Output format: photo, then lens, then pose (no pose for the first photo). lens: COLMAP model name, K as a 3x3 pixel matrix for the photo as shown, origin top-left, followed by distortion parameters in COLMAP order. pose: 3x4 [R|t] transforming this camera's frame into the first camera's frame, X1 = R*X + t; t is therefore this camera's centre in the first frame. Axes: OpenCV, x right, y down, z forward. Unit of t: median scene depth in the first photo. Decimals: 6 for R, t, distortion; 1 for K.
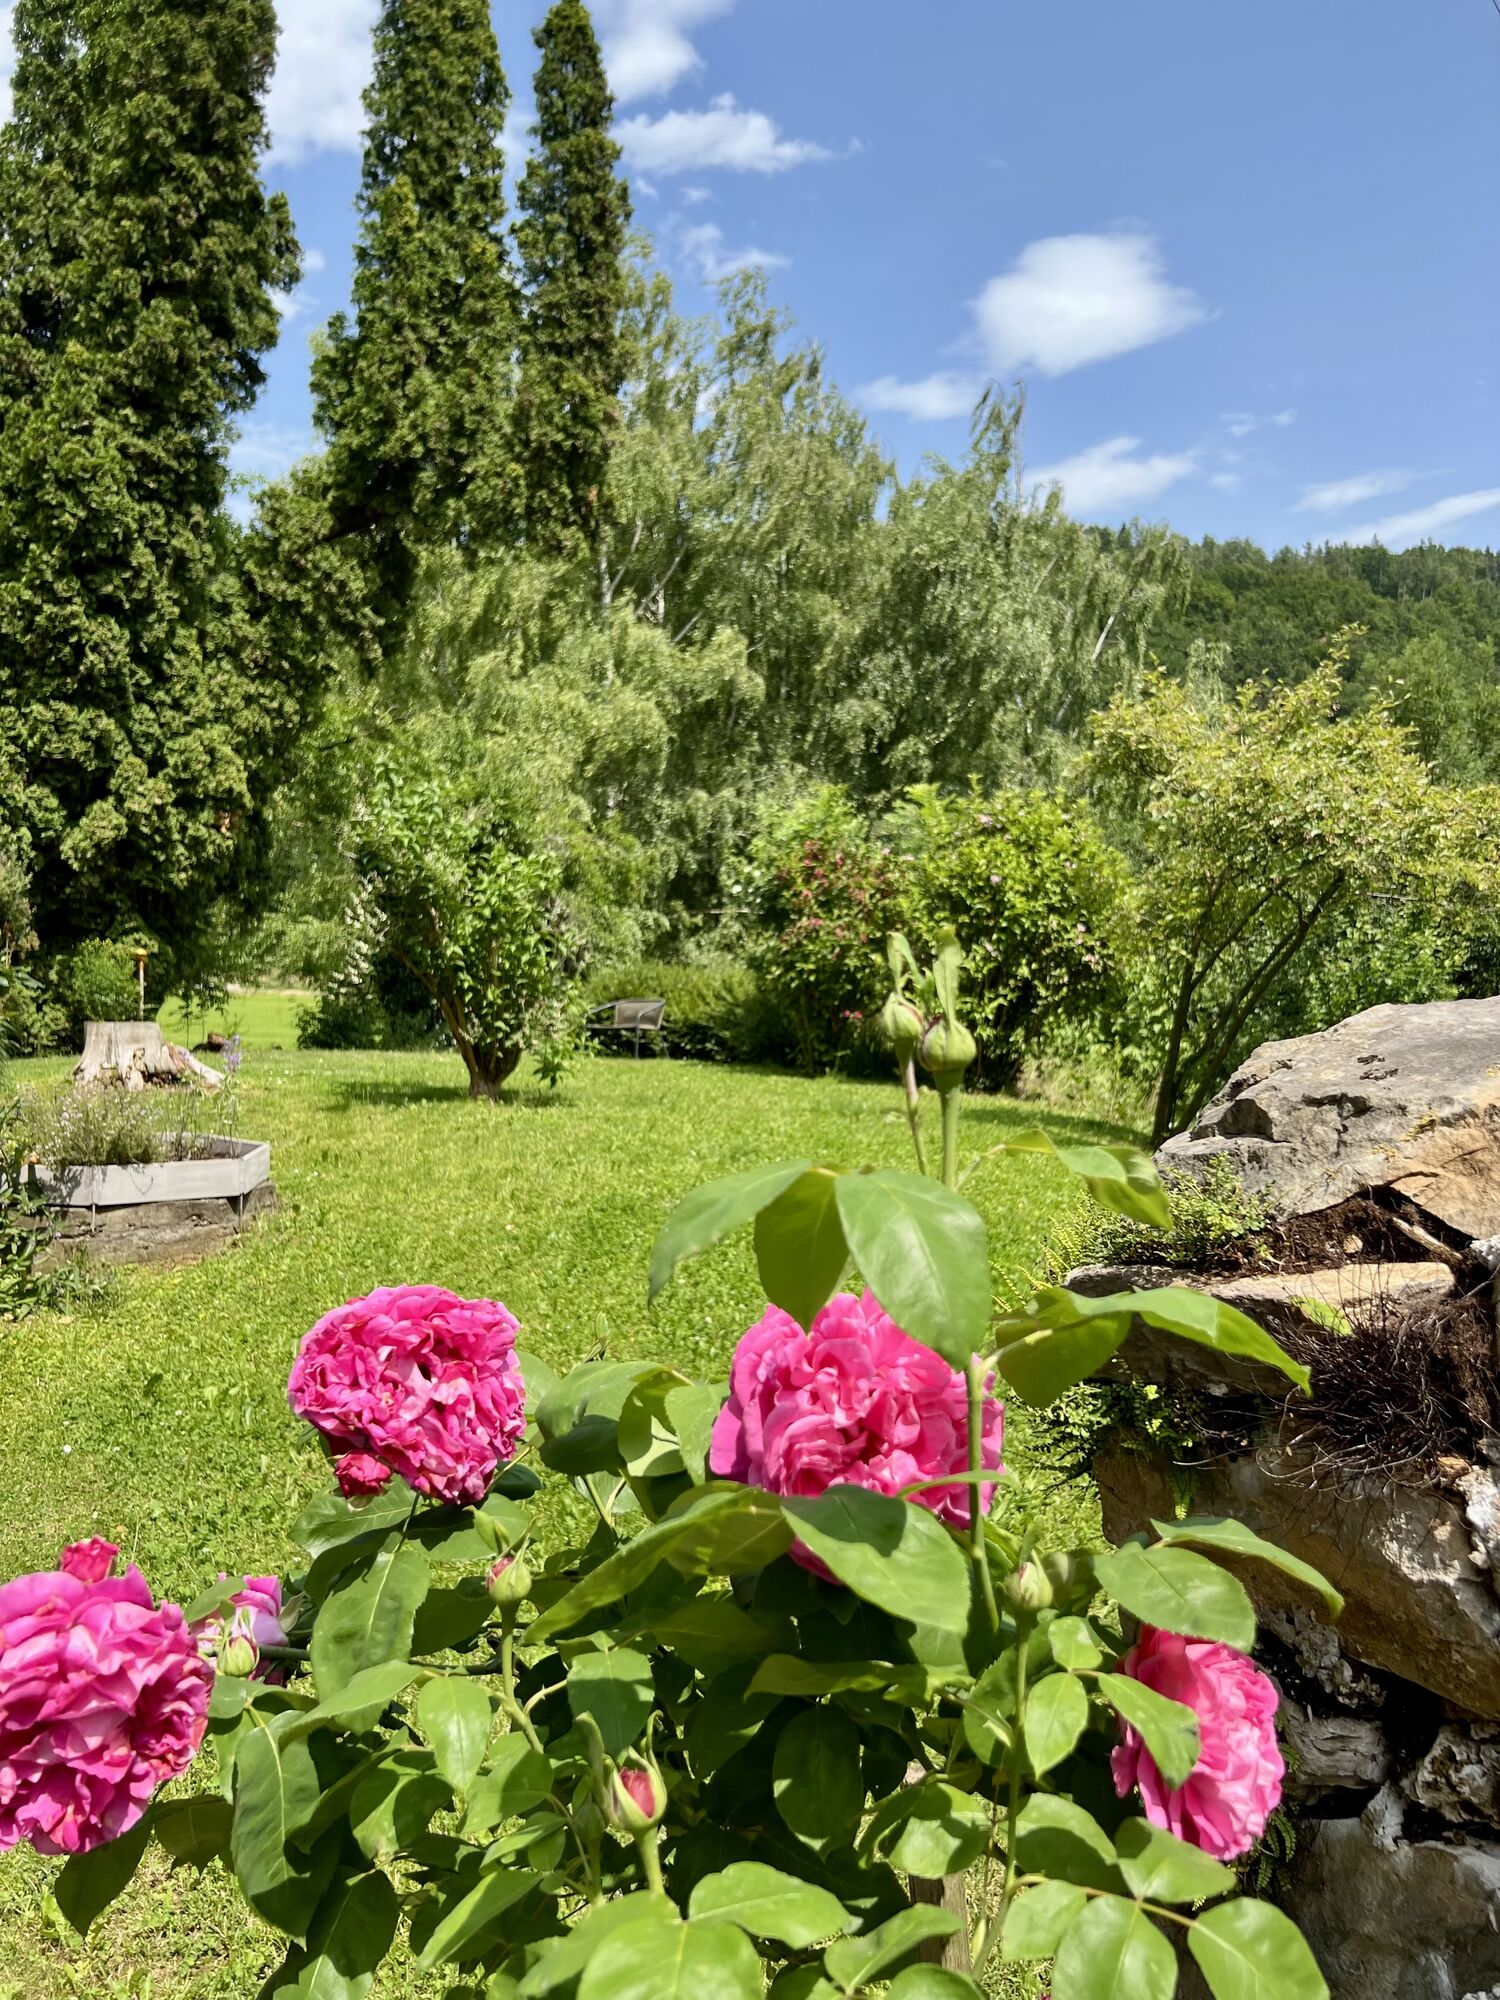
lens RADIAL K [[1563.1, 0, 751.9], [0, 1563.1, 1043.1], [0, 0, 1]] dist [0.200945, -0.229069]
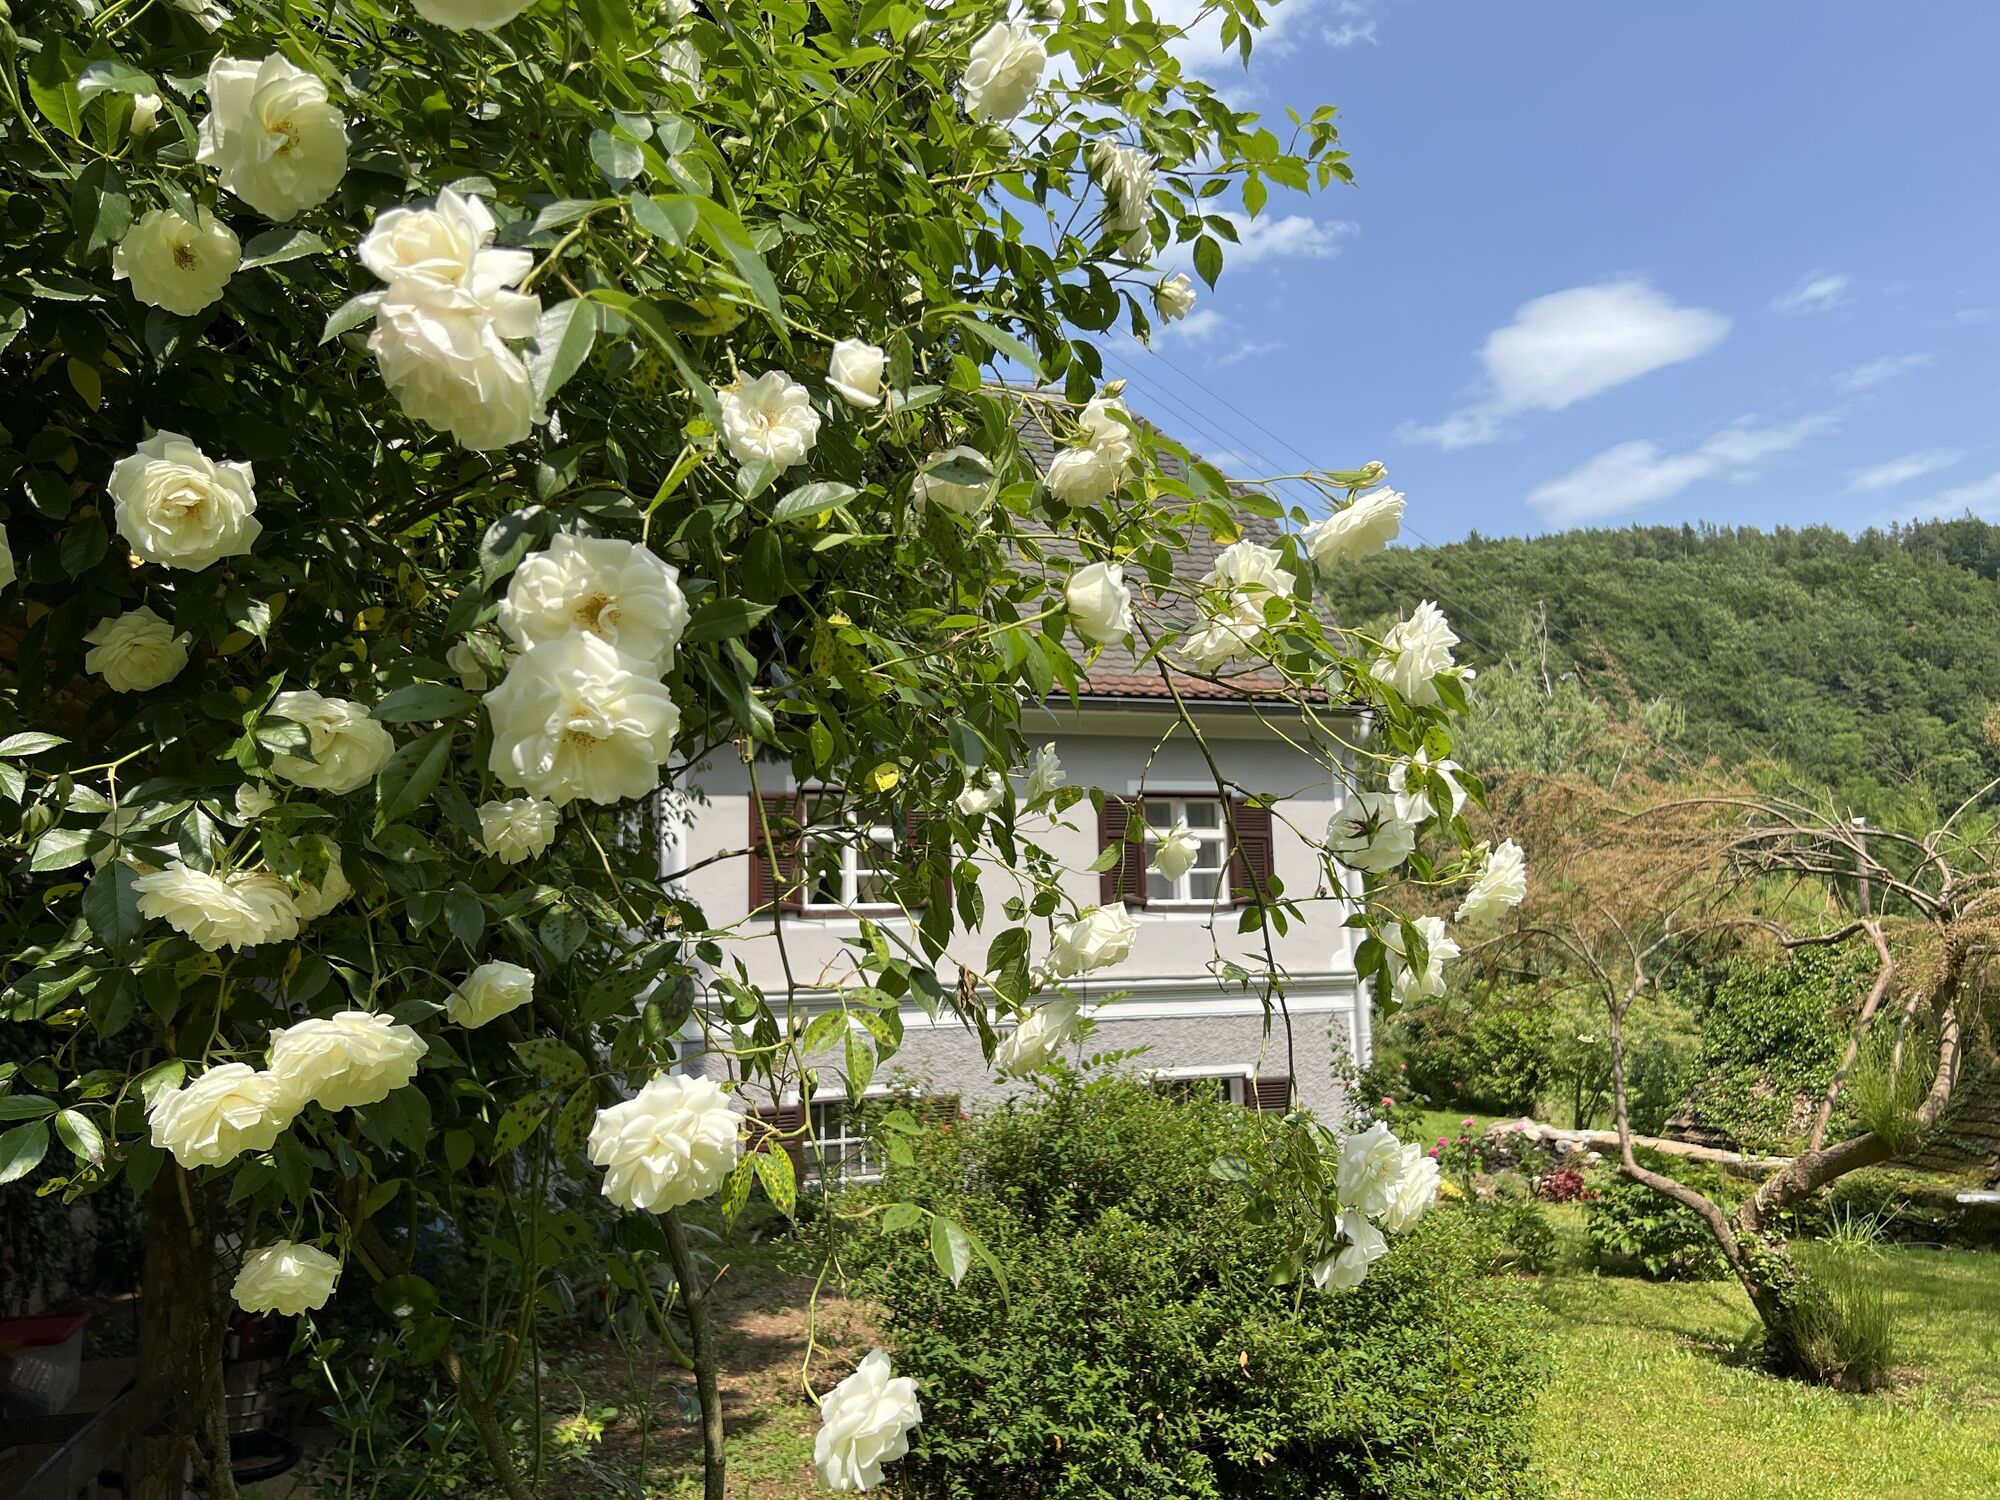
lens RADIAL K [[1563.1, 0, 998.2], [0, 1563.1, 740.1], [0, 0, 1]] dist [0.200945, -0.229069]
pose [[0.979988, -0.052747, -0.191939, -0.146853], [0.015144, 0.981213, -0.192330, -0.085385], [0.198478, 0.185575, 0.962376, -1.841473]]
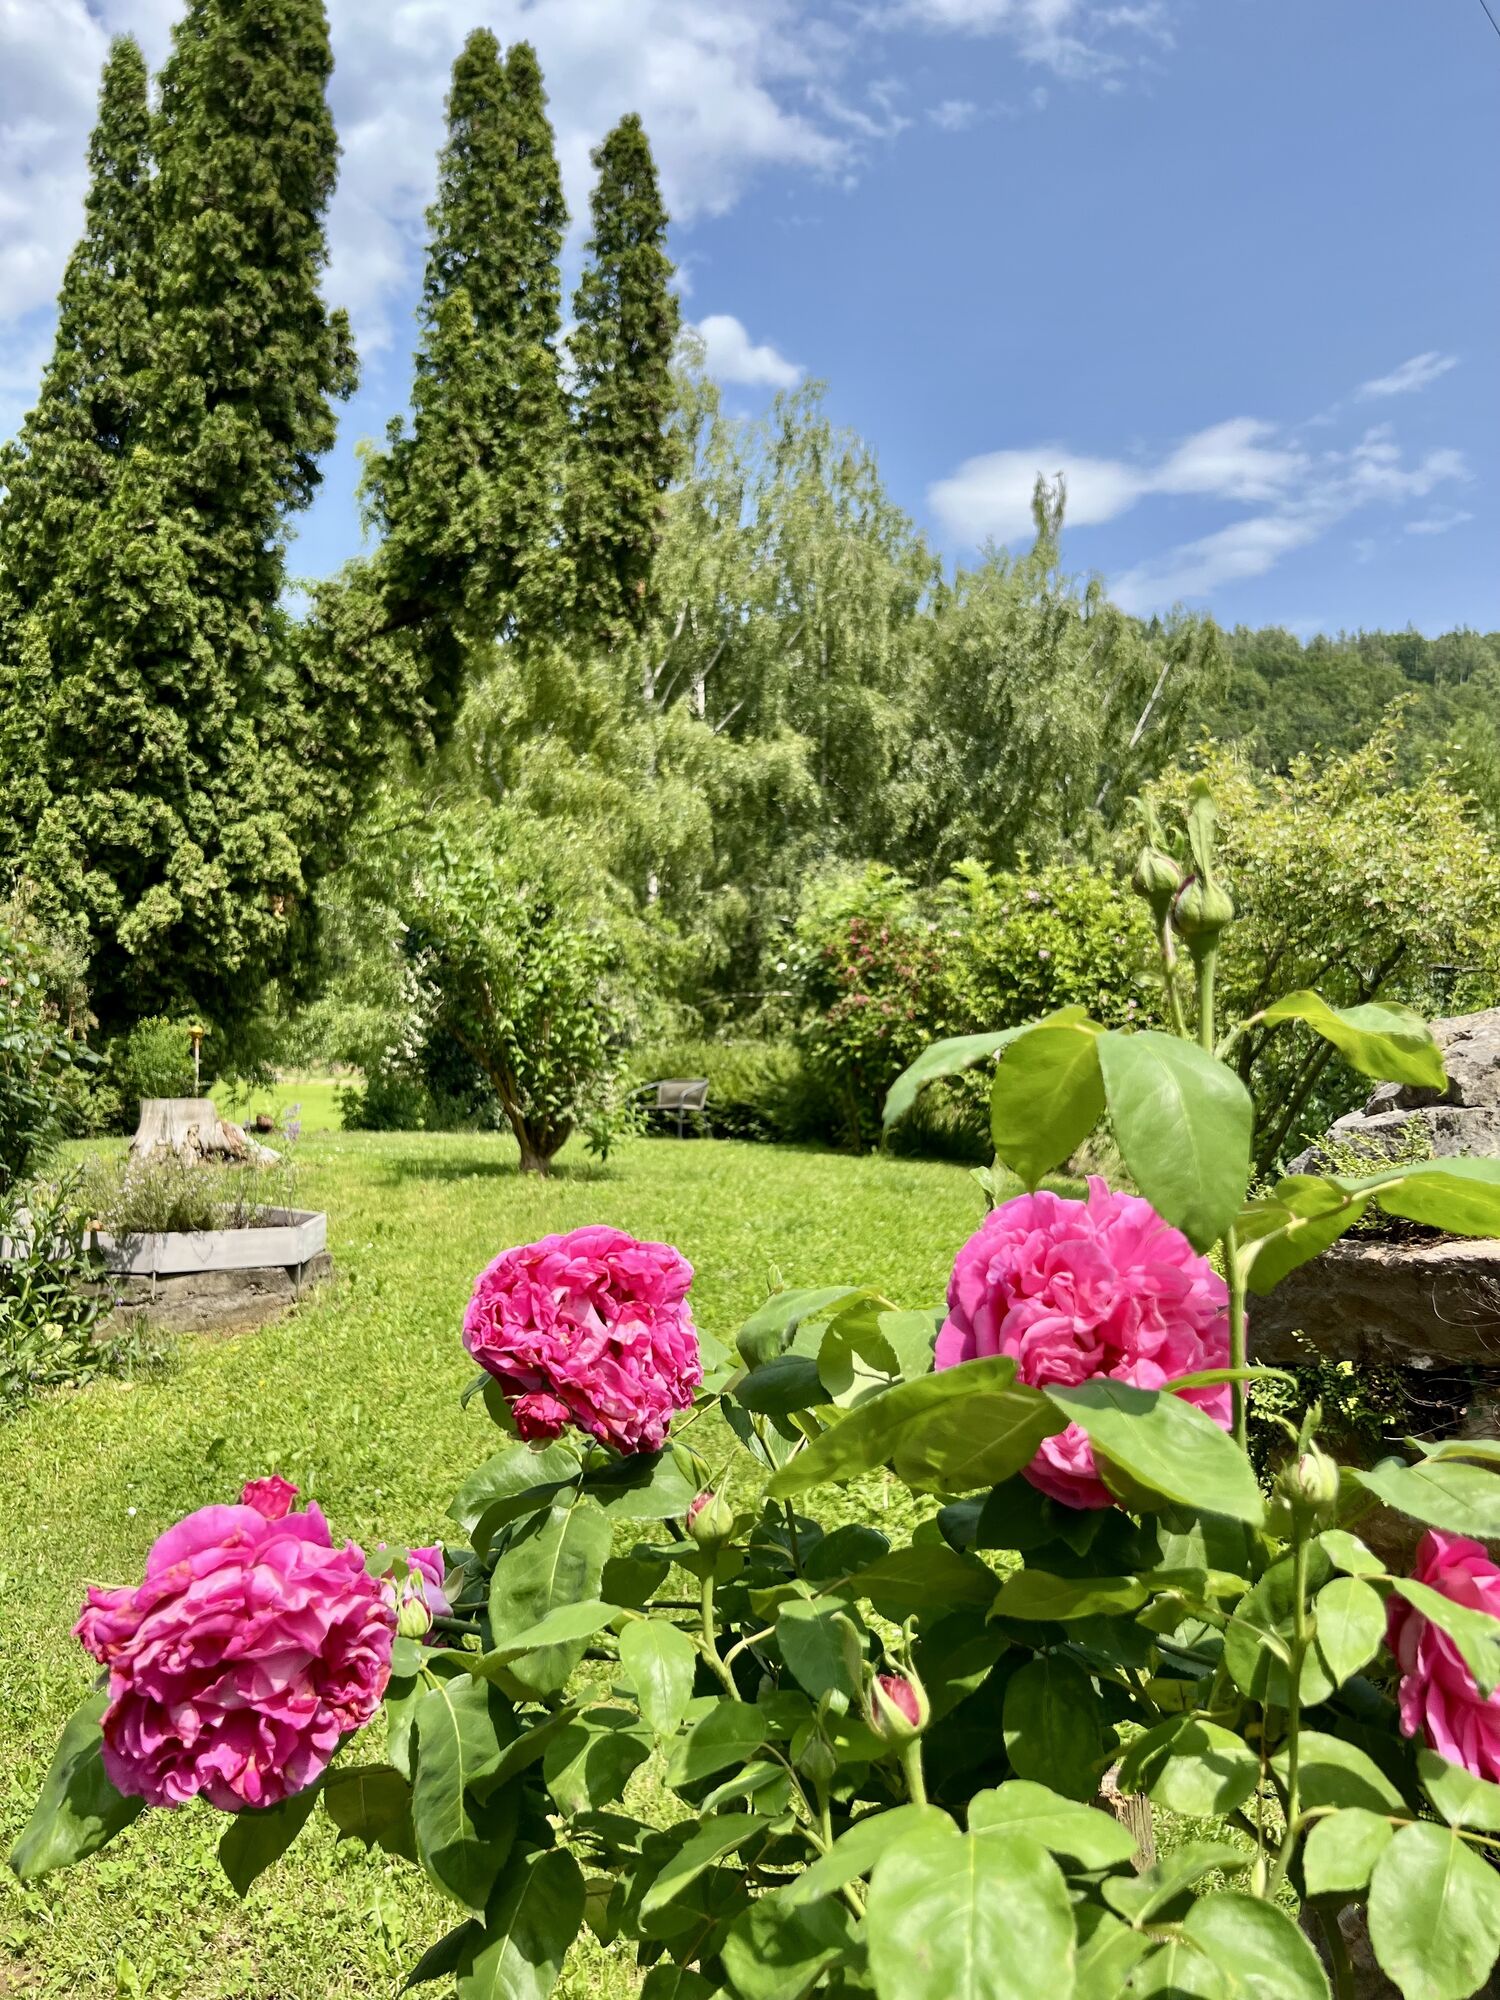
lens RADIAL K [[1562.2, 0, 745.1], [0, 1562.2, 1035.0], [0, 0, 1]] dist [0.260142, -0.380332]
pose [[0.999696, -0.007214, -0.023585, -0.012078], [0.005642, 0.997802, -0.066026, 0.013039], [0.024009, 0.065873, 0.997539, 0.004883]]
